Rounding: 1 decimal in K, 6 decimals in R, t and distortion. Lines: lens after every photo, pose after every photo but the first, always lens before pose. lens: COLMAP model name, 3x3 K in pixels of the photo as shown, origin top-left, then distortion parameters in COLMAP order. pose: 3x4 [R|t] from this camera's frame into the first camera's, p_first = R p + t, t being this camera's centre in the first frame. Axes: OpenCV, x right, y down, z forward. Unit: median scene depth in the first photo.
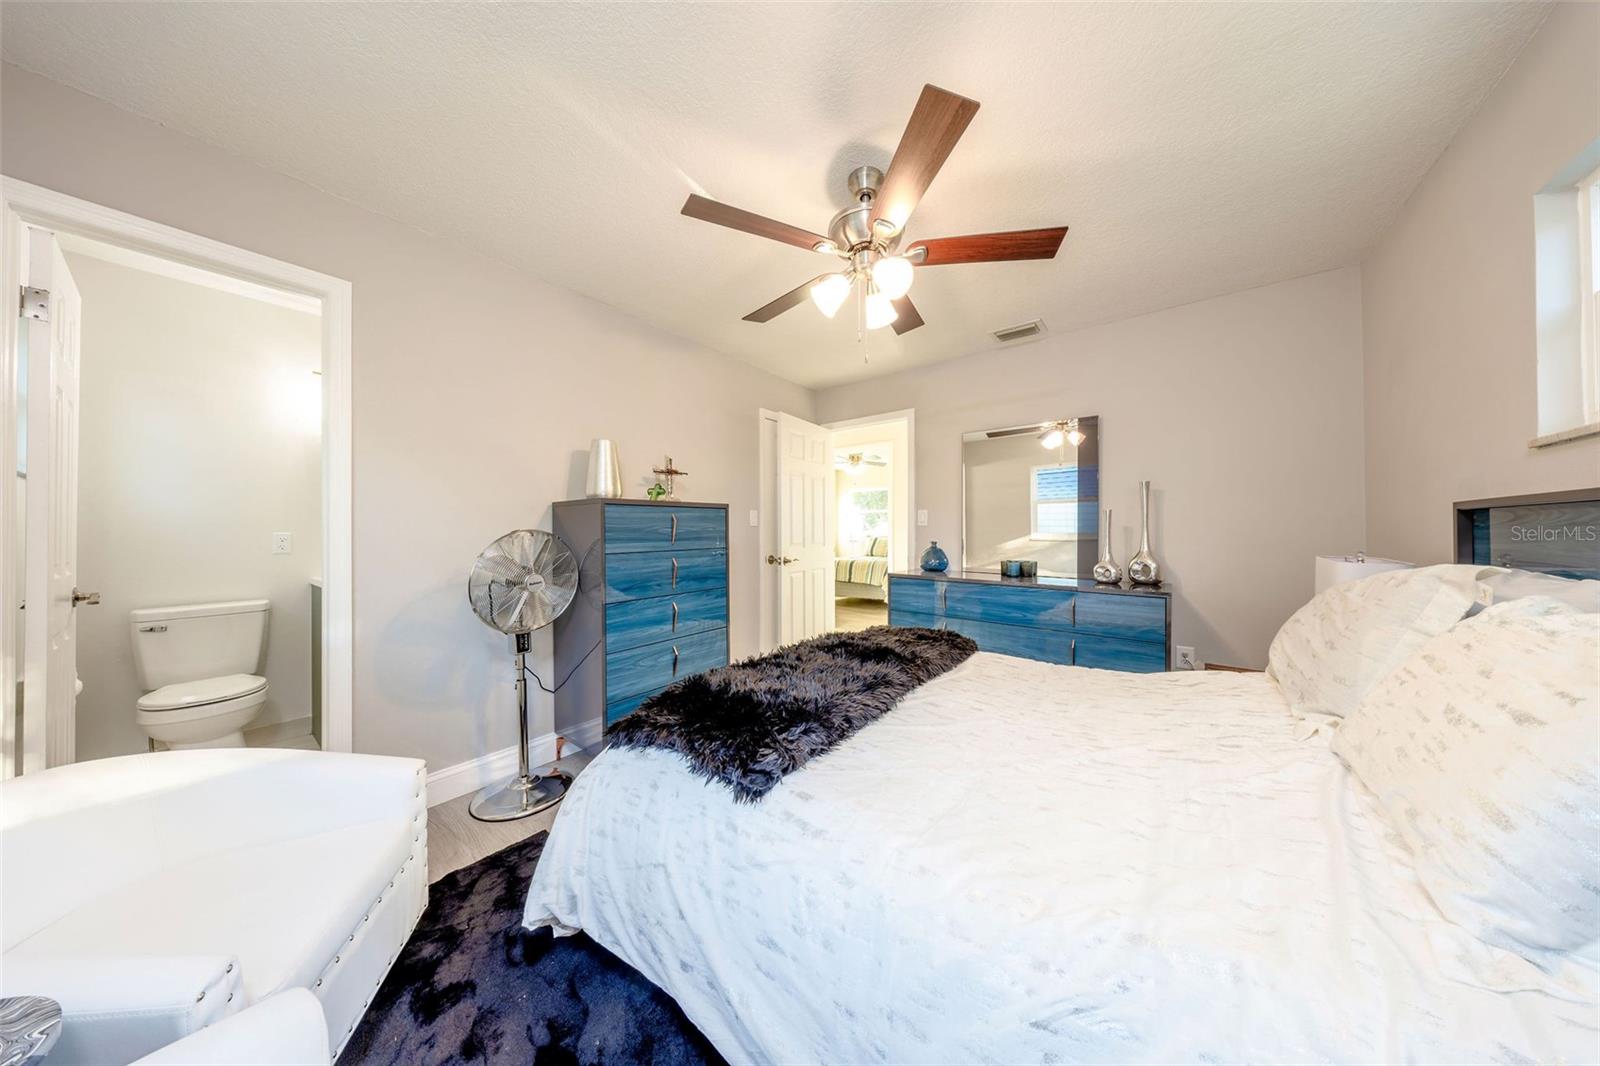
lens RADIAL K [[458.6, 0, 800.3], [0, 458.6, 528.9], [0, 0, 1]] dist [-0.000632, -0.000098]
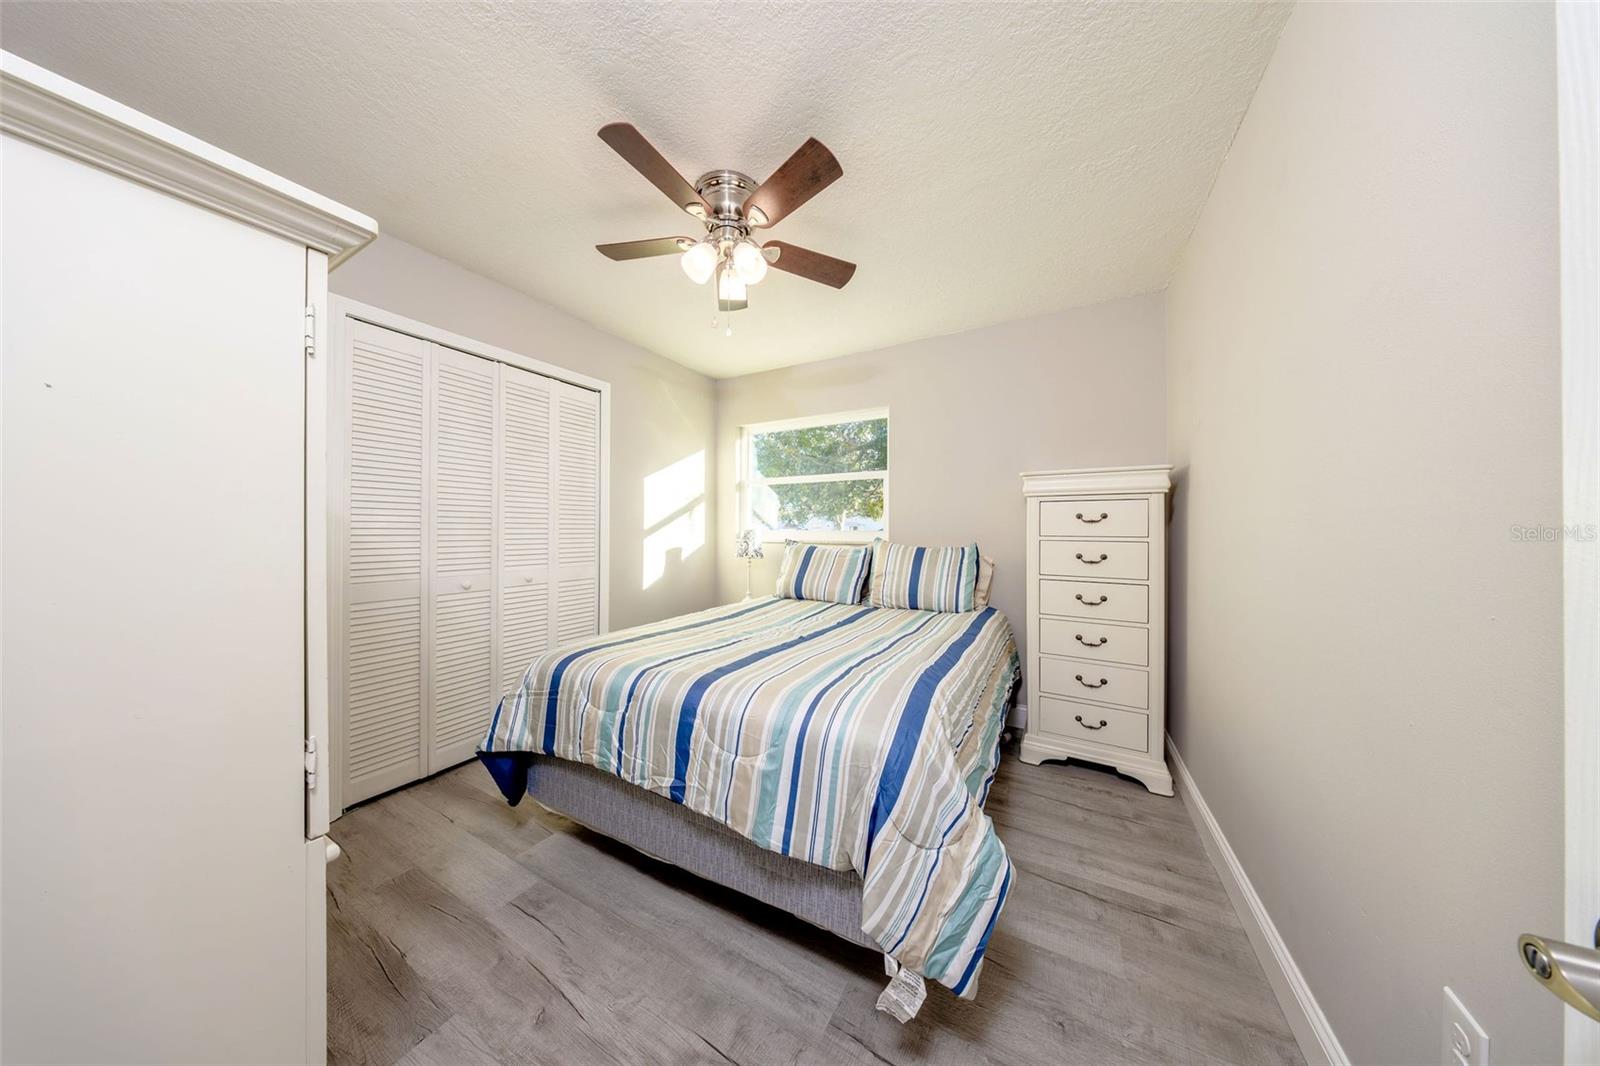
lens RADIAL K [[458.6, 0, 801.0], [0, 458.6, 532.2], [0, 0, 1]] dist [-0.000632, -0.000098]
pose [[0.986832, 0.004000, 0.161702, 0.101776], [-0.004470, 0.999987, 0.002539, 0.007397], [-0.161689, -0.003229, 0.986836, 0.658739]]
